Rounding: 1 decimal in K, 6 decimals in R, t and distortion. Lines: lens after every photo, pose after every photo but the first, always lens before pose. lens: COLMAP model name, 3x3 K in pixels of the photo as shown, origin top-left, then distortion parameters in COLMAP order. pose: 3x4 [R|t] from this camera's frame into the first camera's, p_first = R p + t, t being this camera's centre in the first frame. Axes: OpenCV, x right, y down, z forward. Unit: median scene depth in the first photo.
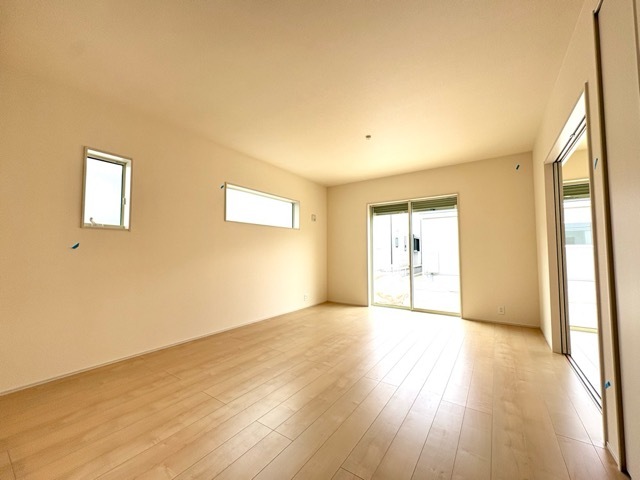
lens RADIAL K [[258.1, 0, 321.3], [0, 258.1, 239.2], [0, 0, 1]] dist [0.013451, 0.000341]
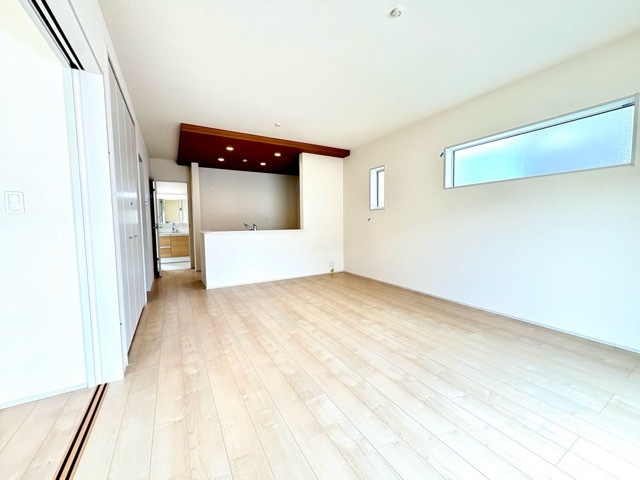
lens RADIAL K [[258.1, 0, 321.0], [0, 258.1, 242.2], [0, 0, 1]] dist [0.013451, 0.000341]
pose [[-0.441974, 0.073189, -0.894037, 0.972185], [0.065090, 0.996655, 0.049412, 0.067569], [0.894663, -0.036354, -0.445259, 1.366240]]
